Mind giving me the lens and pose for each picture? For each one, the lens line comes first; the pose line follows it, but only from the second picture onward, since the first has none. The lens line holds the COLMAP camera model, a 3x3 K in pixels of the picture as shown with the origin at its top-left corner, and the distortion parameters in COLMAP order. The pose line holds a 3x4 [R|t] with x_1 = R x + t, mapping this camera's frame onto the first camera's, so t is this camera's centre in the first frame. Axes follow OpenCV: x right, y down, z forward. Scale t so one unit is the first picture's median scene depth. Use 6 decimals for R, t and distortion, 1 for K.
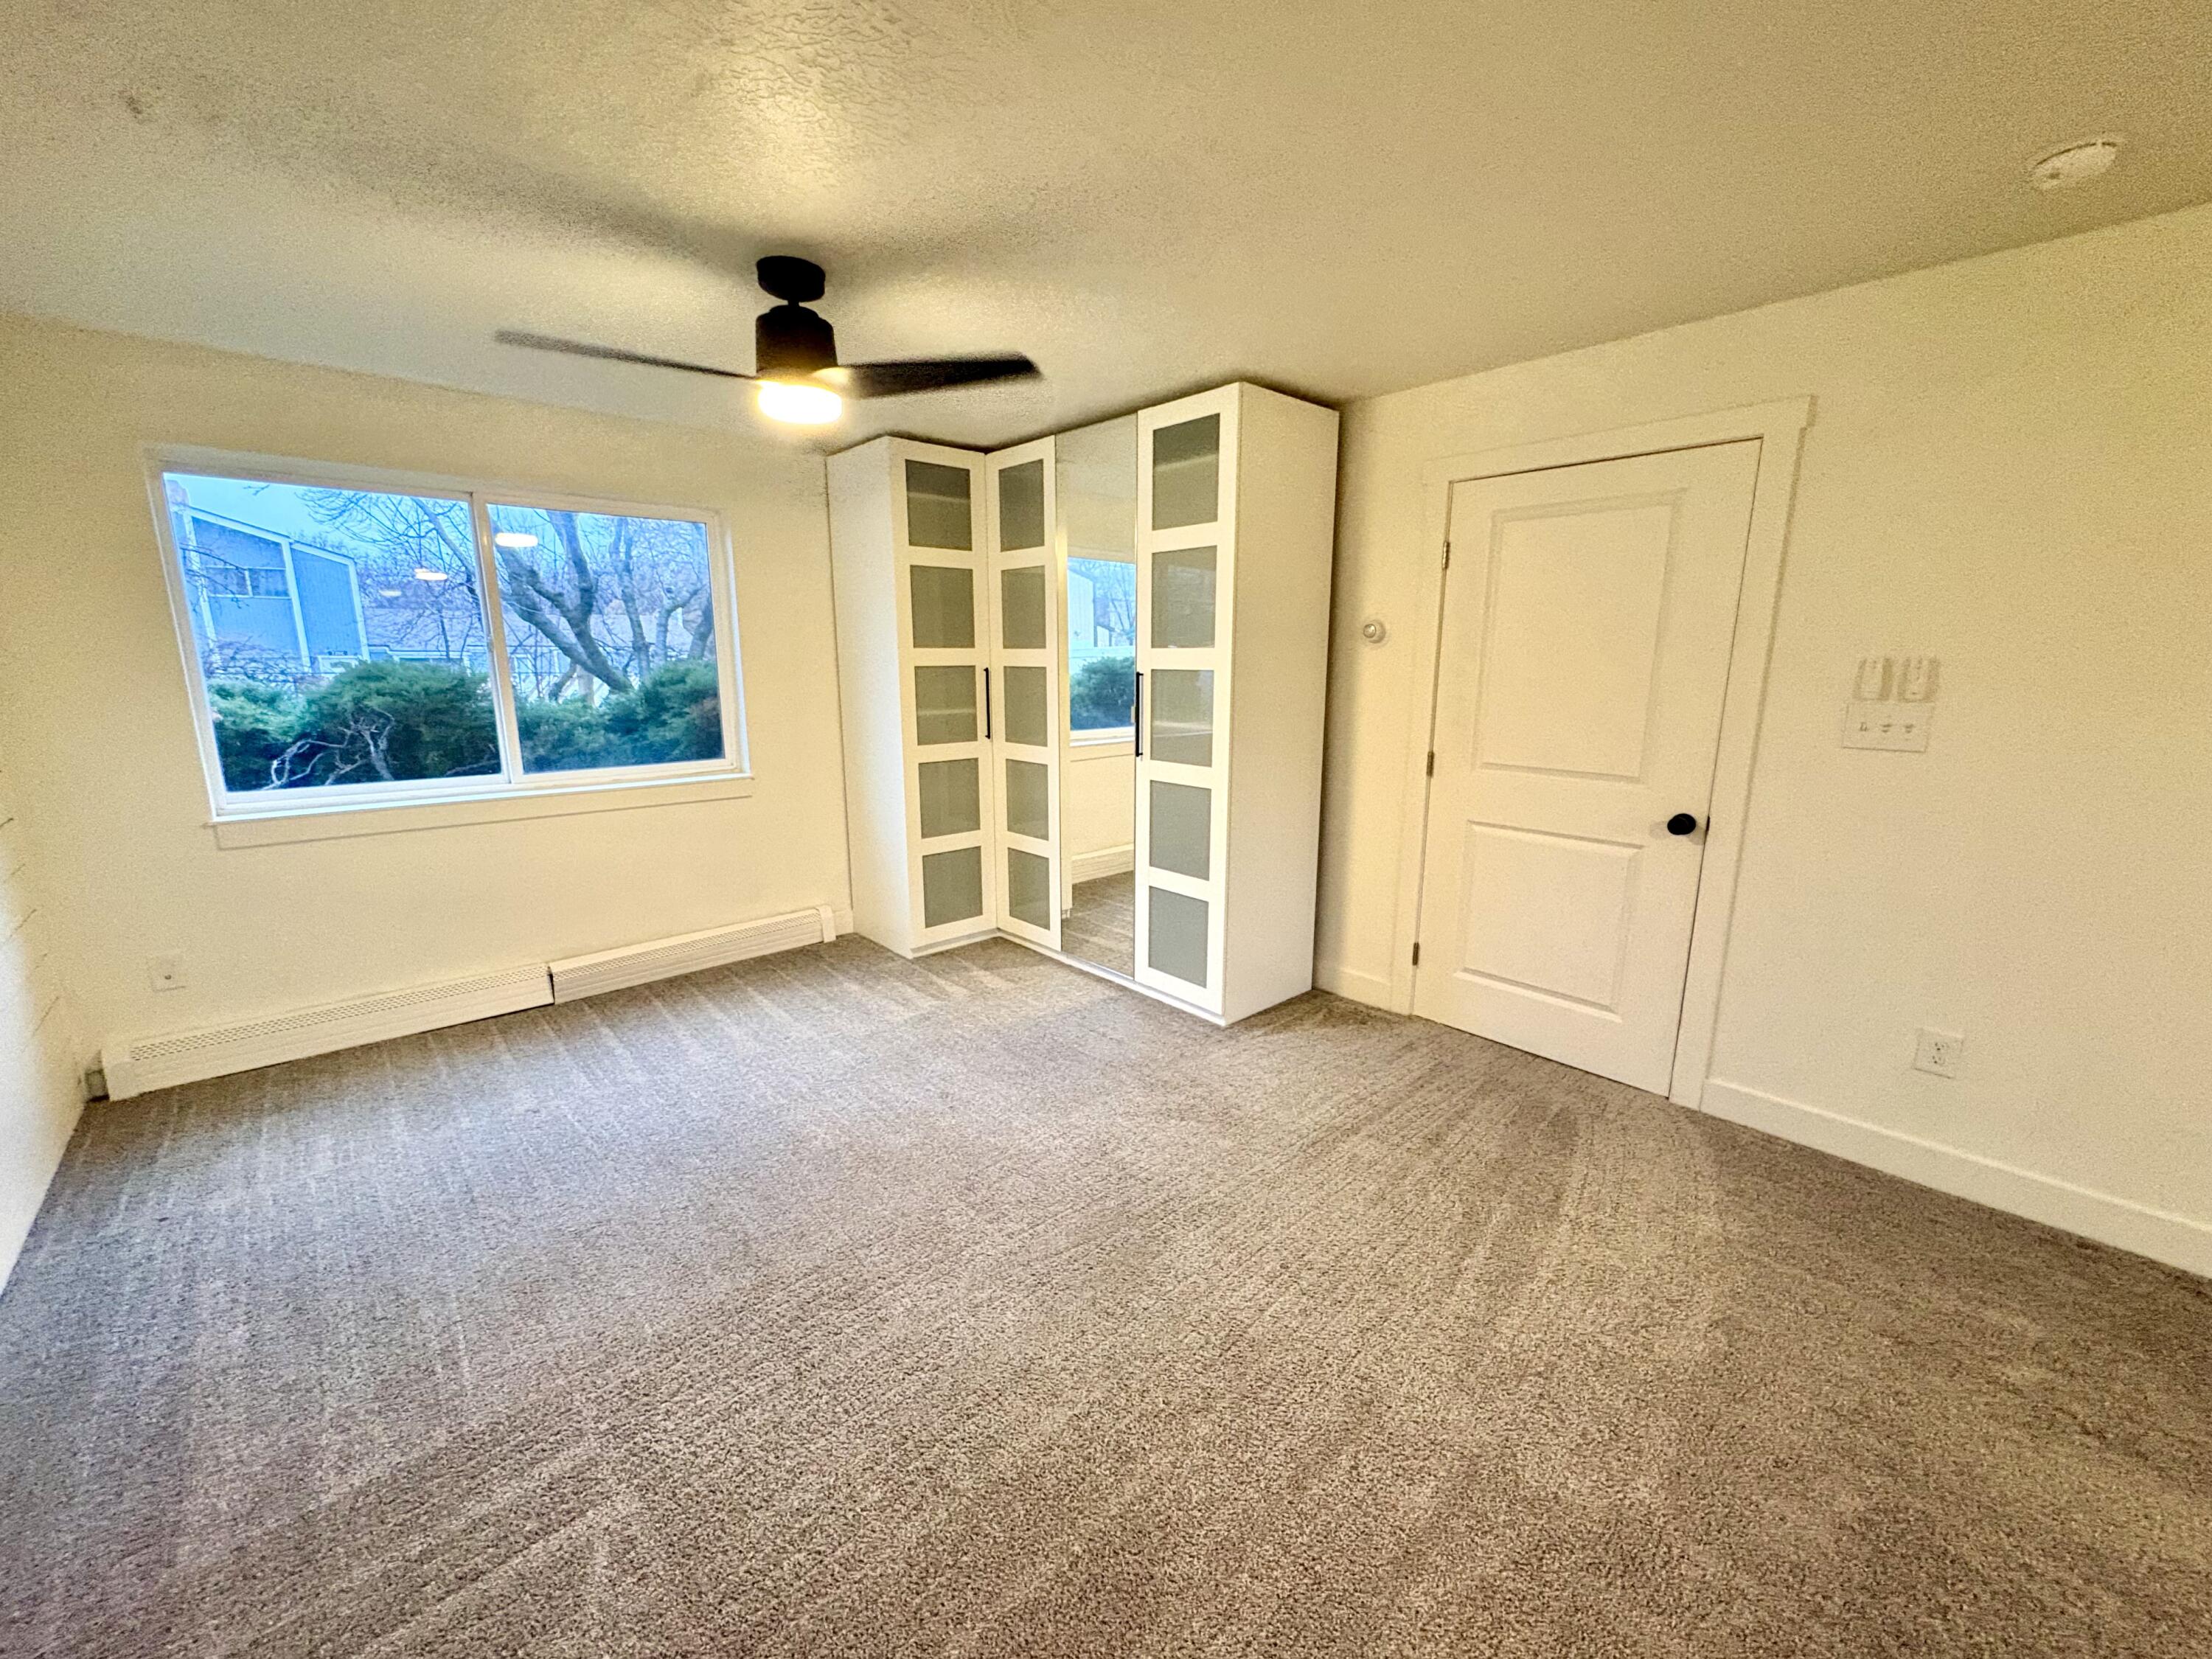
lens RADIAL K [[878.9, 0, 1103.2], [0, 878.9, 829.7], [0, 0, 1]] dist [-0.000953, -0.000370]
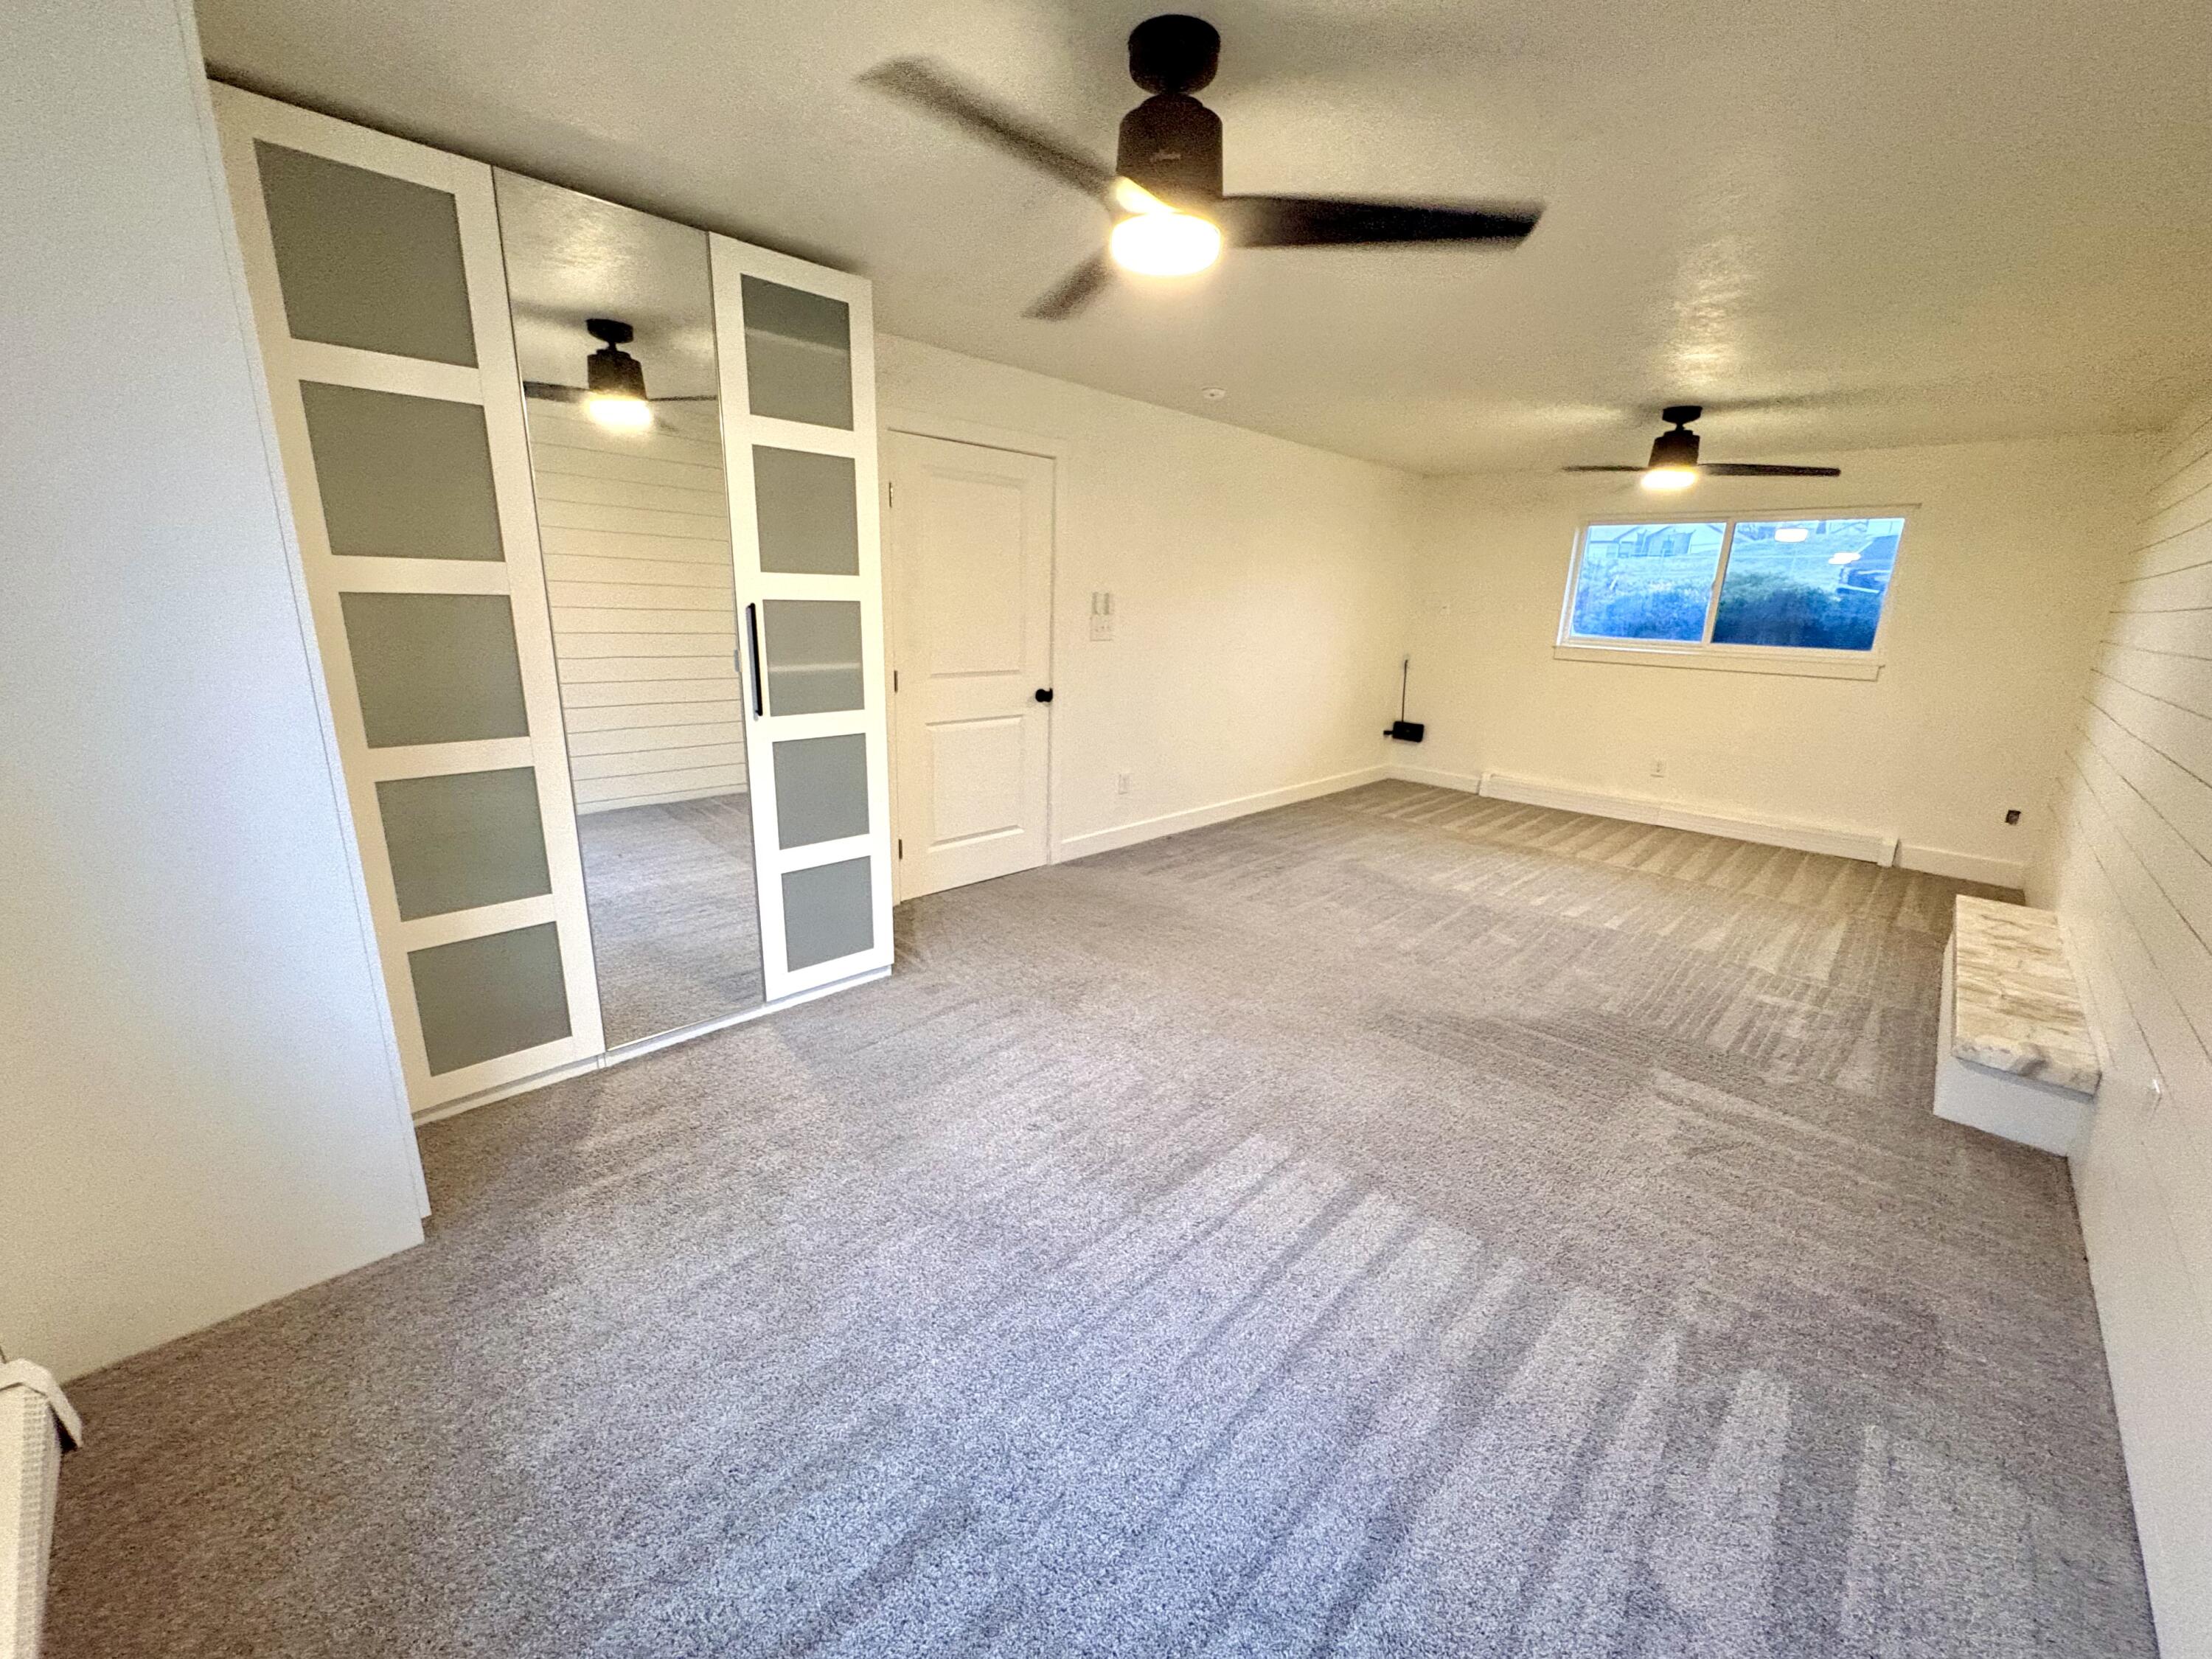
lens RADIAL K [[878.9, 0, 1104.0], [0, 878.9, 828.7], [0, 0, 1]] dist [-0.000953, -0.000370]
pose [[-0.058252, -0.263336, 0.962944, -0.806002], [0.164713, 0.948827, 0.269439, -0.158547], [-0.984620, 0.174305, -0.011896, 0.790452]]
